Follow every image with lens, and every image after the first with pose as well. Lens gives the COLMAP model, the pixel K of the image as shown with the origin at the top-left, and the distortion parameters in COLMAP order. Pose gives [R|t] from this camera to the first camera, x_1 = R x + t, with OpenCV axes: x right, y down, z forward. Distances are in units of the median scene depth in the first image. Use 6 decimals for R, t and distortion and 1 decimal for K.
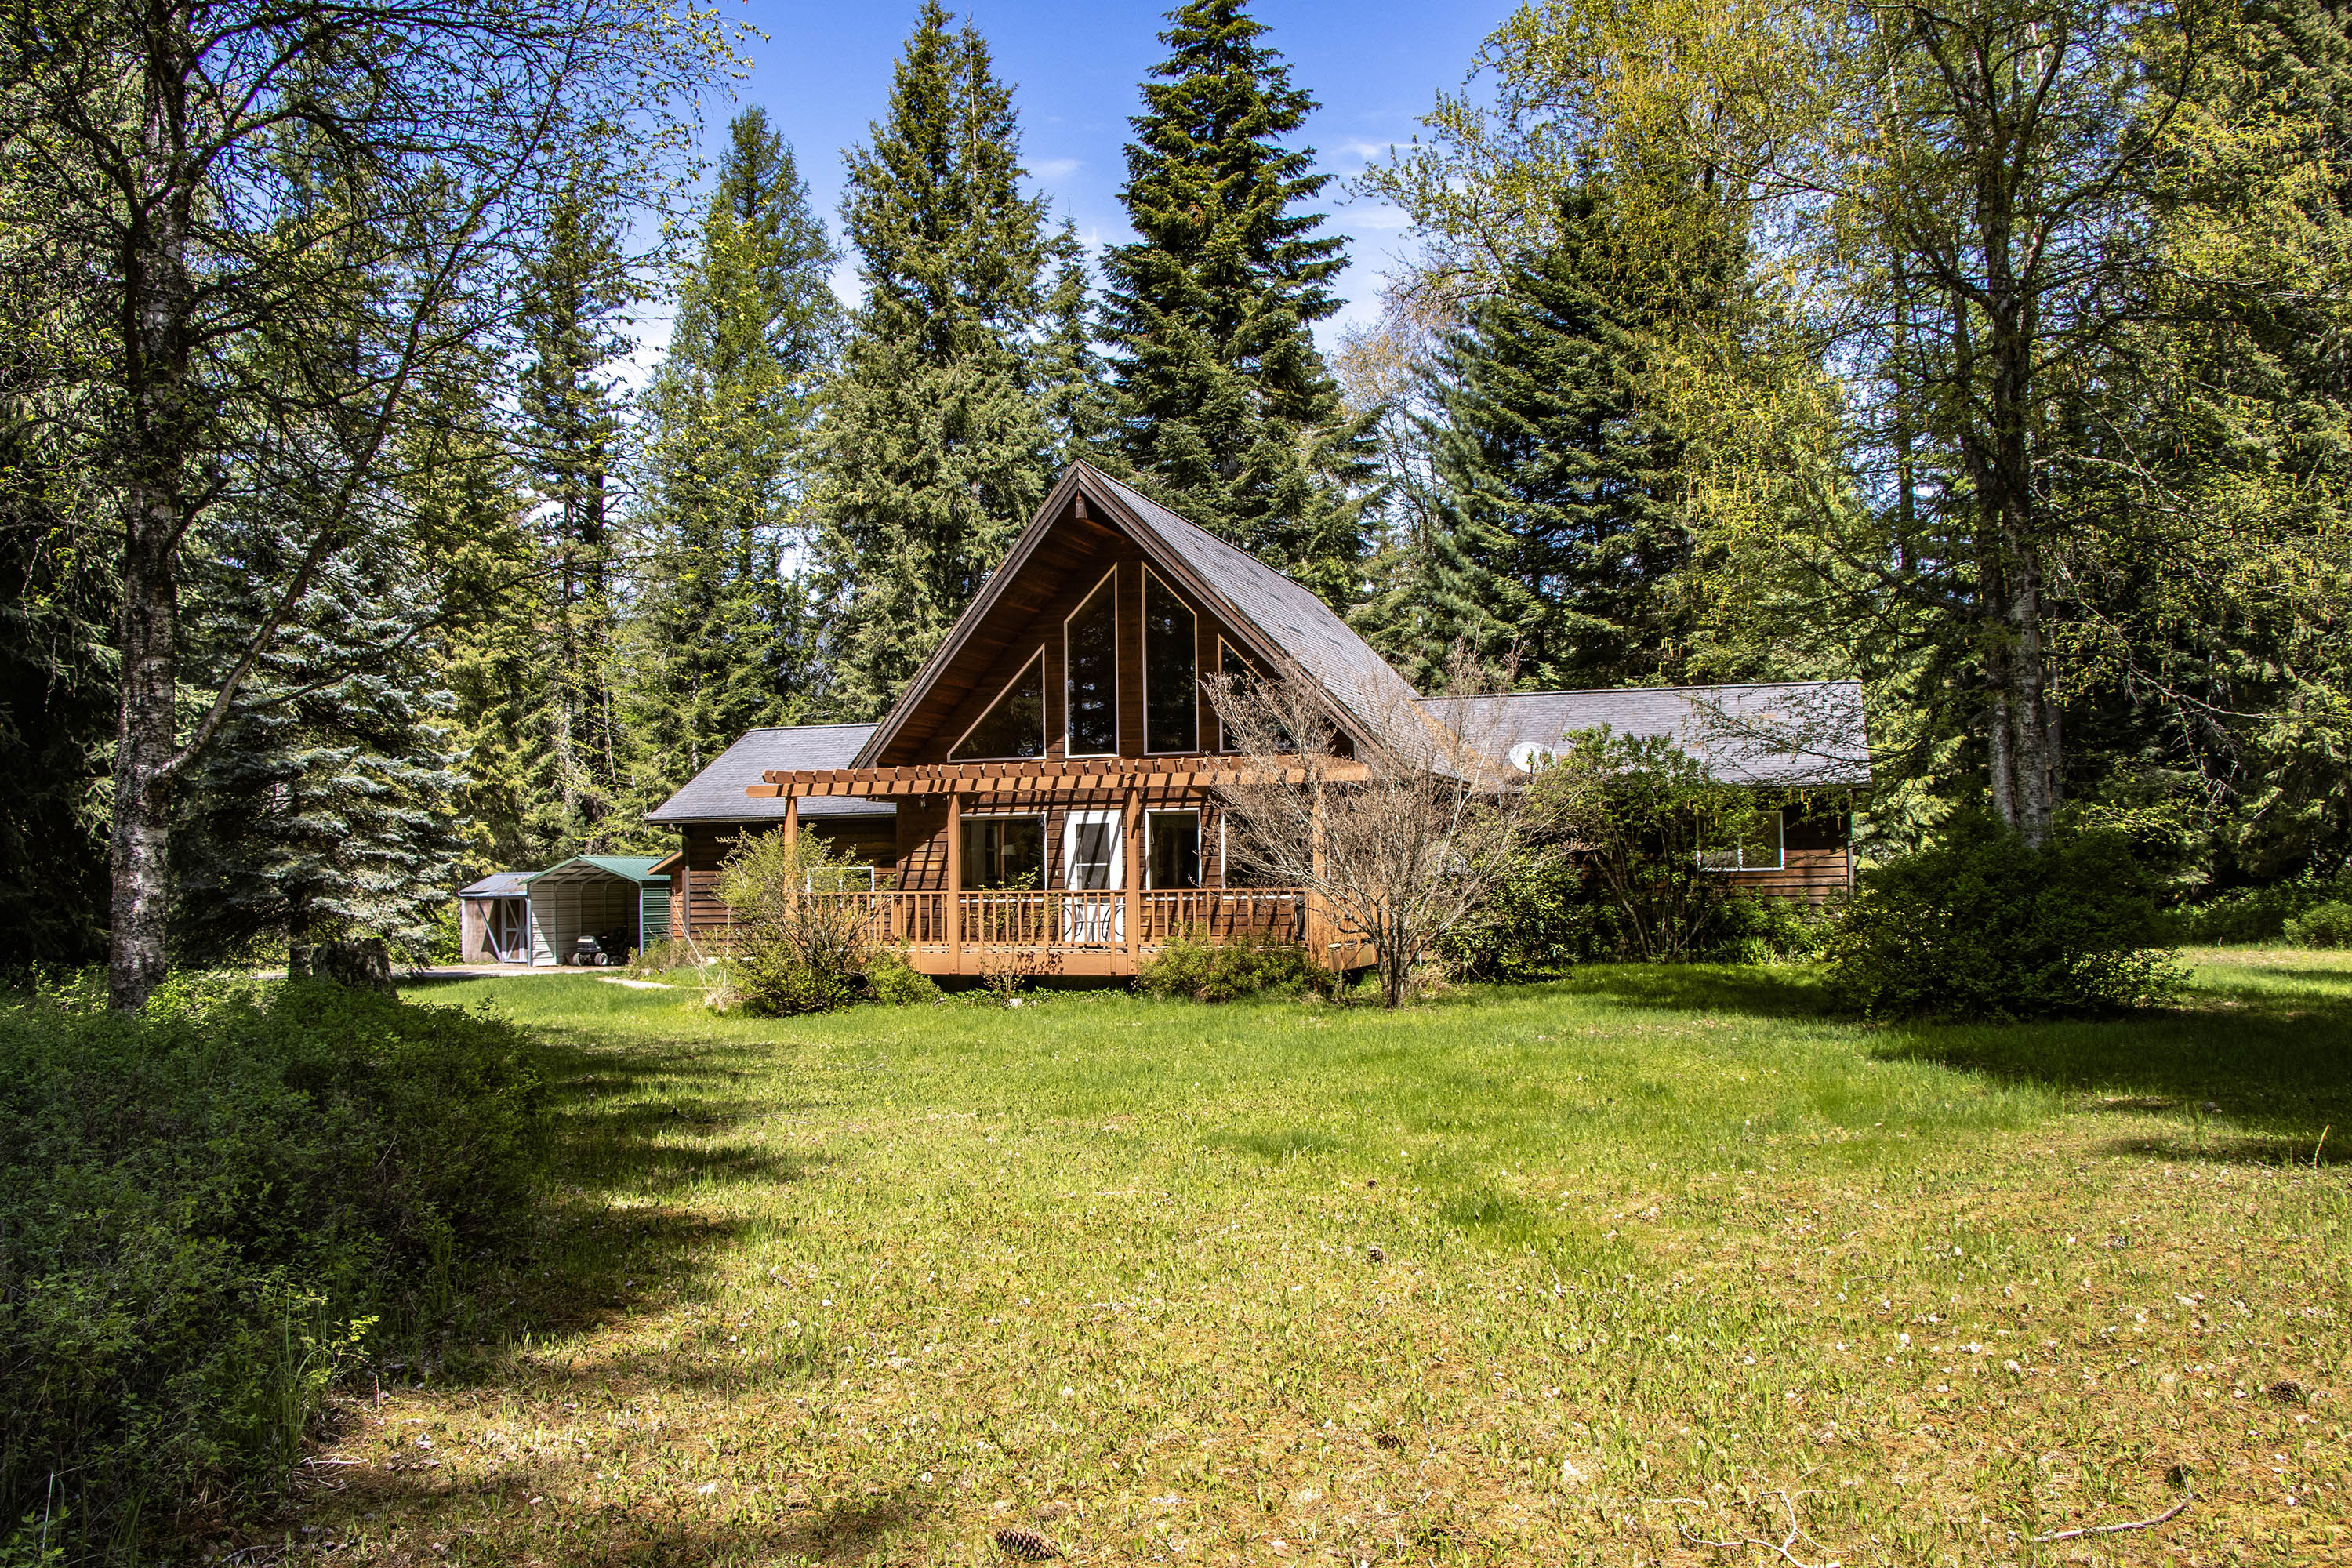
lens RADIAL K [[1976.6, 0, 1177.1], [0, 1976.6, 820.3], [0, 0, 1]] dist [-0.163270, 0.126283]
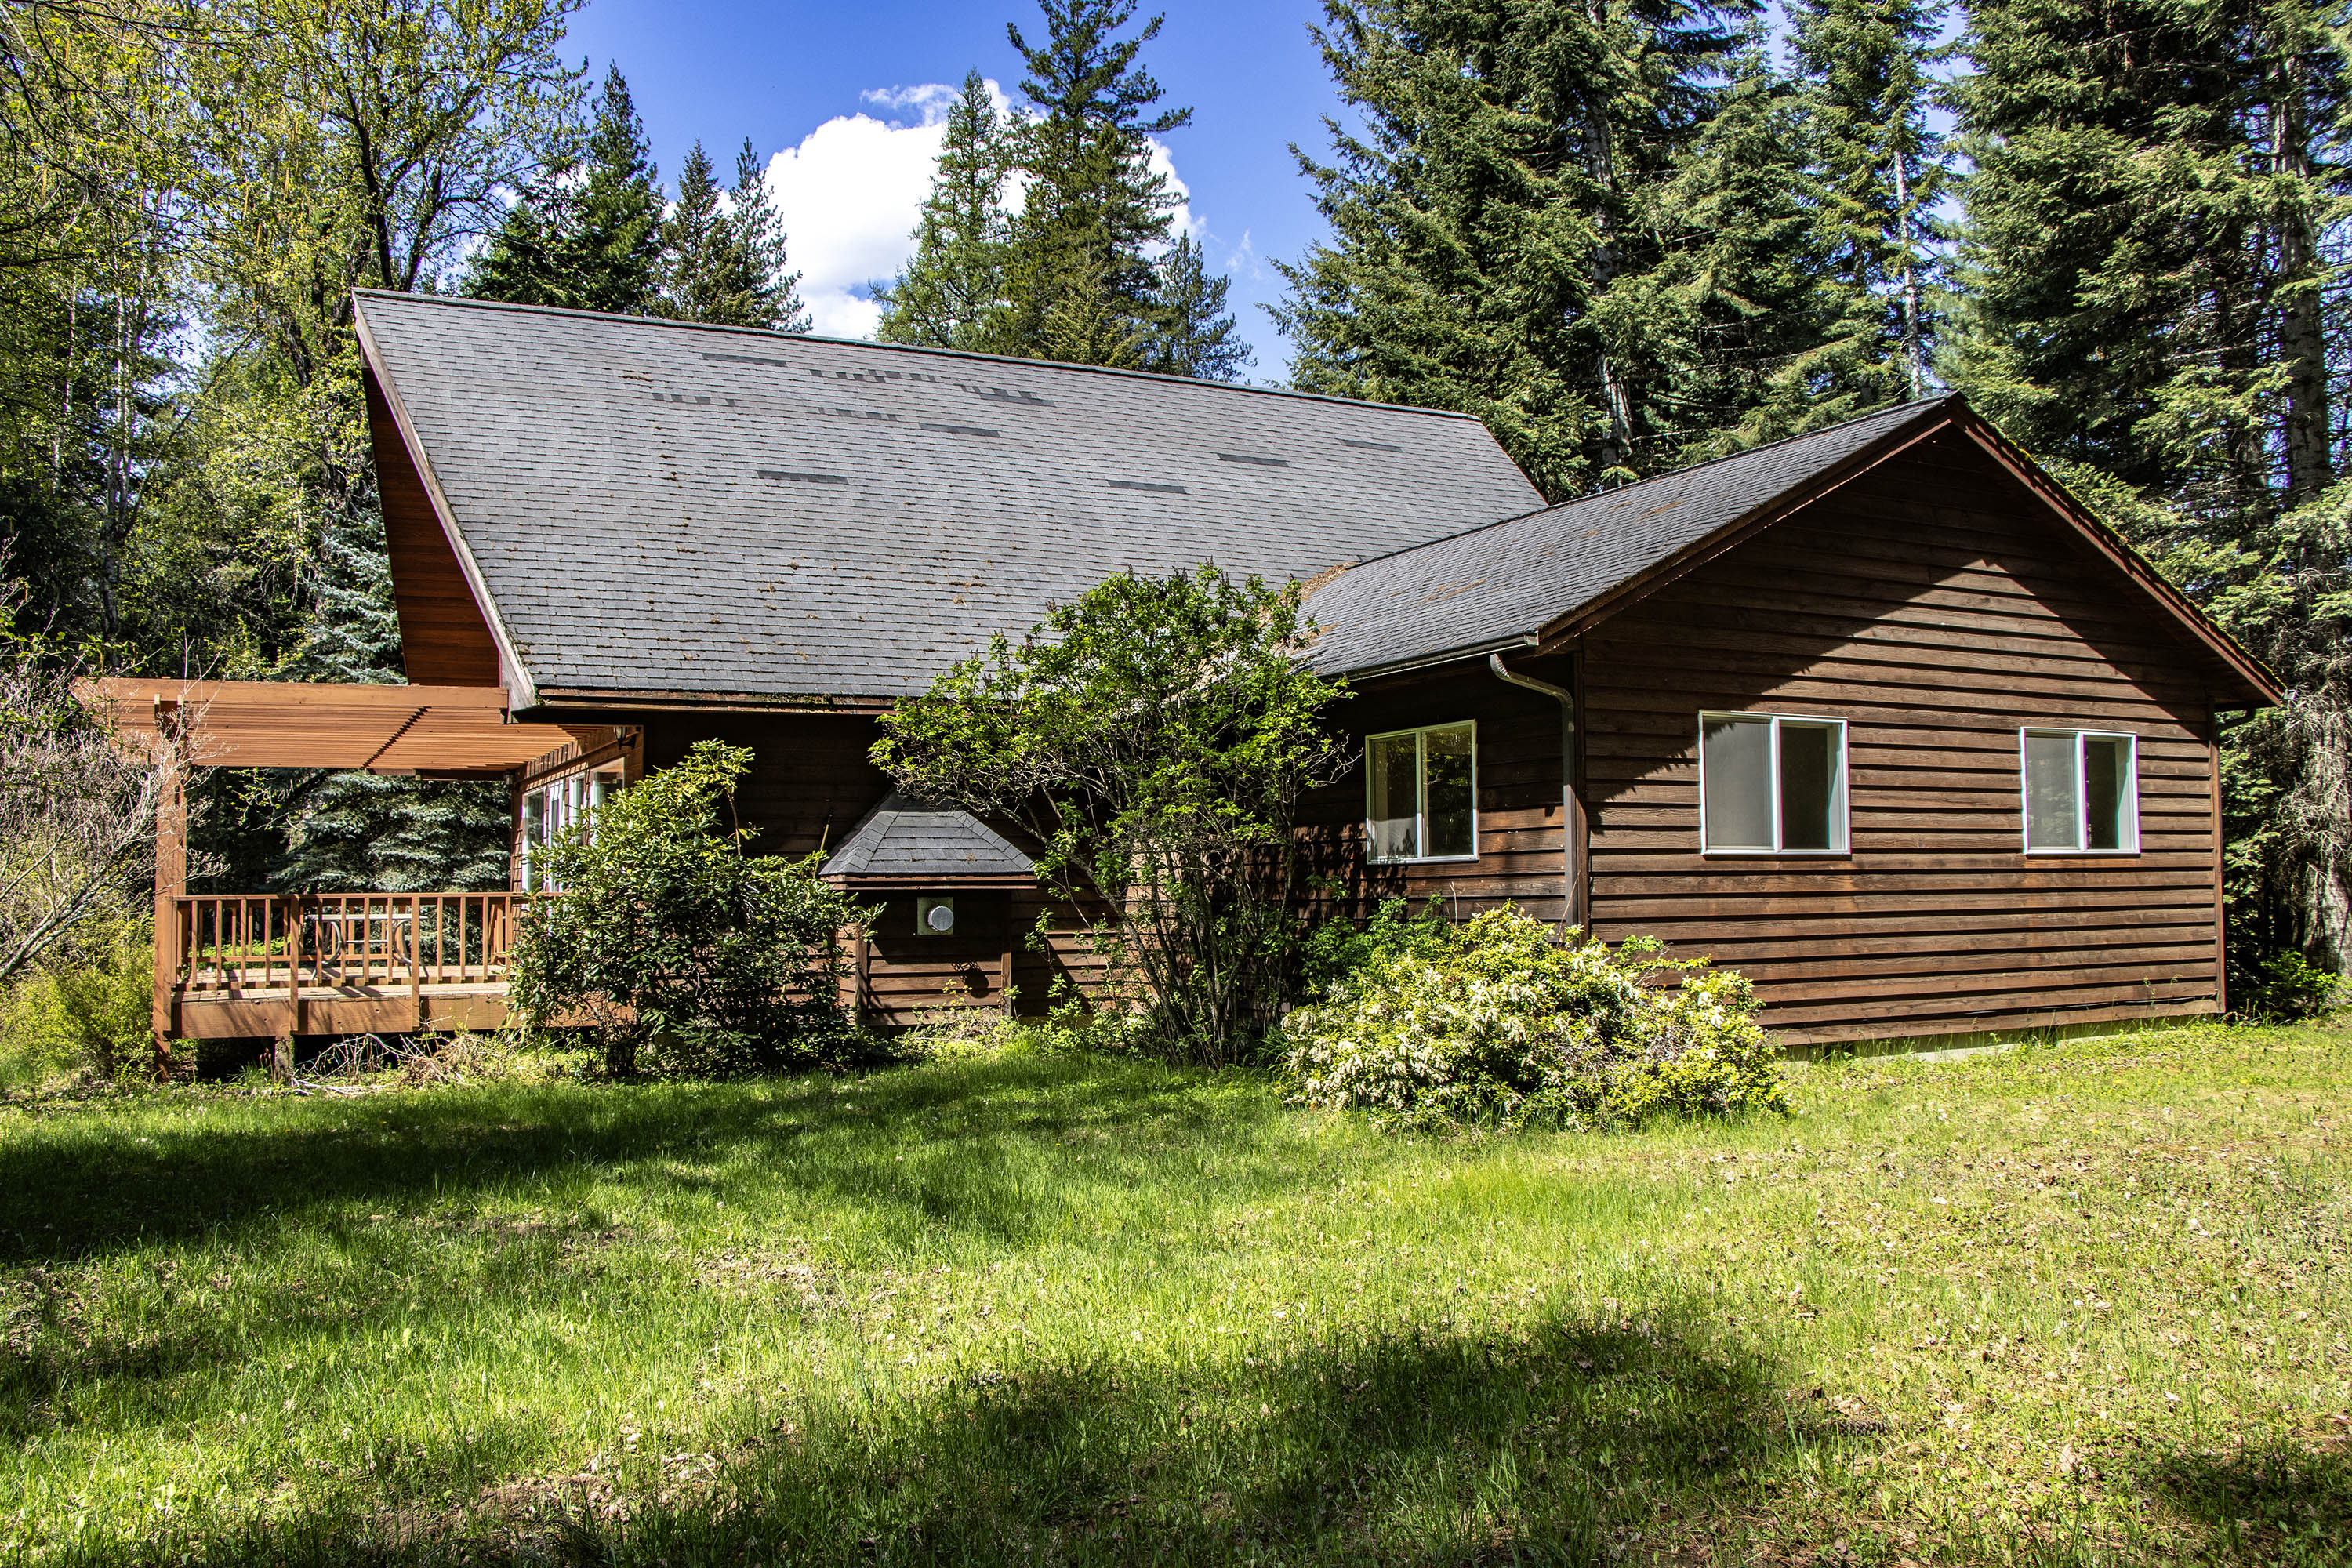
lens RADIAL K [[1946.5, 0, 1176.0], [0, 1946.5, 784.0], [0, 0, 1]] dist [-0.190844, 0.179339]
pose [[0.706405, -0.036663, -0.706857, 0.533620], [0.027212, 0.999326, -0.024639, 0.016530], [0.707284, -0.001830, 0.706927, 0.617762]]
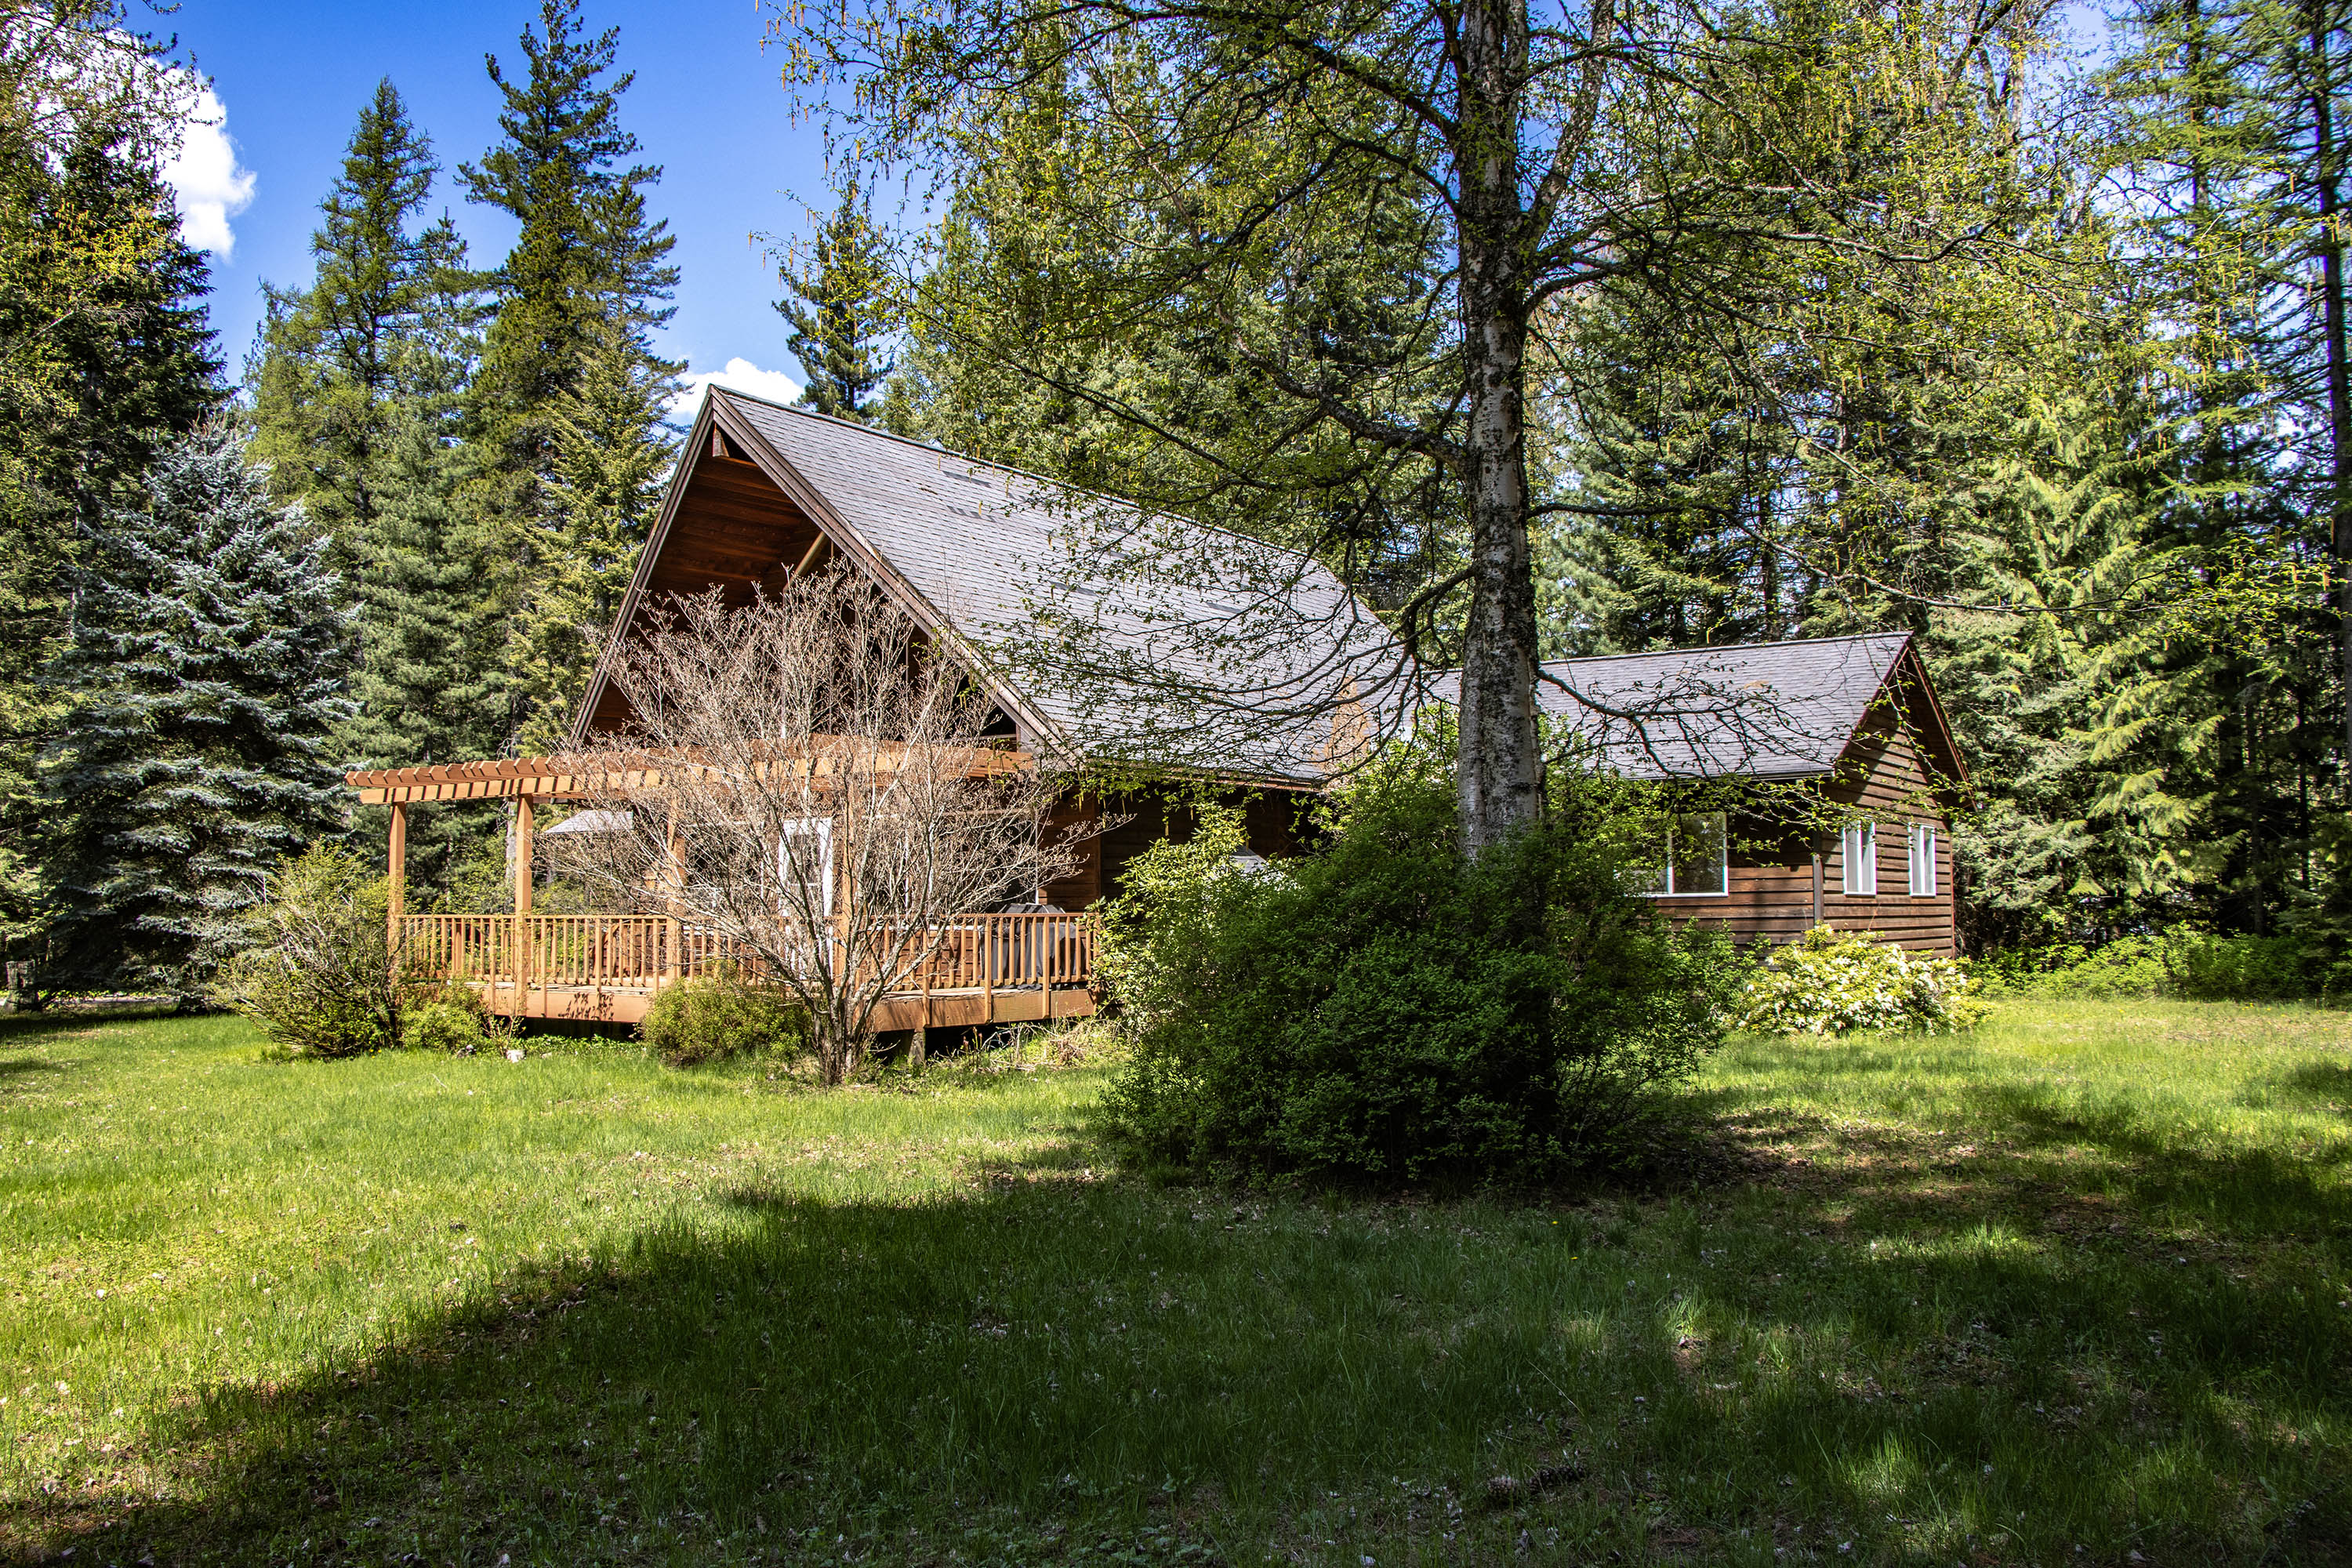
lens RADIAL K [[1946.5, 0, 1176.0], [0, 1946.5, 784.0], [0, 0, 1]] dist [-0.190844, 0.179339]
pose [[0.958105, -0.012288, -0.286155, 0.301904], [0.003335, 0.999490, -0.031757, 0.005798], [0.286399, 0.029472, 0.957657, 0.253592]]
